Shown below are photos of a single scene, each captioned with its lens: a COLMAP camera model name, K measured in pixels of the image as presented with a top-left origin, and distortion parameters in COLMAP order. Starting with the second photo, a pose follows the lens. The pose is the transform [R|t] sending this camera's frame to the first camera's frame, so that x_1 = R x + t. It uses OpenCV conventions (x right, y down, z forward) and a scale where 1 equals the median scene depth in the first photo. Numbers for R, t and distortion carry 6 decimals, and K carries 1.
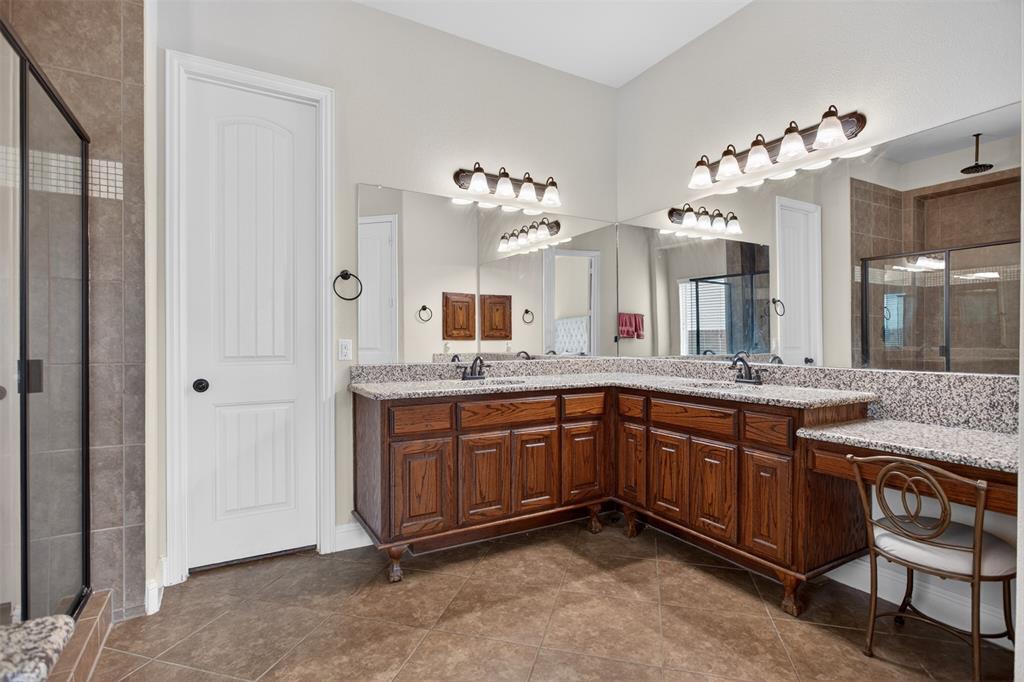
lens RADIAL K [[495.8, 0, 512.0], [0, 495.8, 341.0], [0, 0, 1]] dist [0.000027, 0.000172]
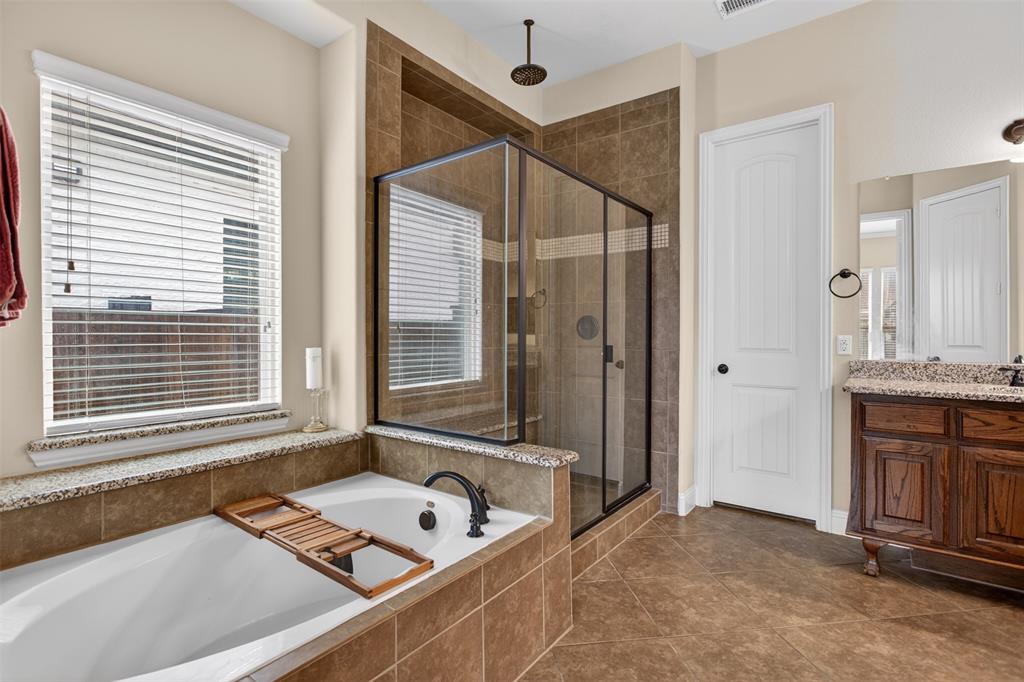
lens RADIAL K [[495.8, 0, 512.0], [0, 495.8, 341.0], [0, 0, 1]] dist [0.000027, 0.000172]
pose [[0.391111, 0.007000, -0.920317, 0.408663], [-0.006941, 0.999965, 0.004657, 0.010303], [0.920317, 0.004567, 0.391146, -0.064961]]
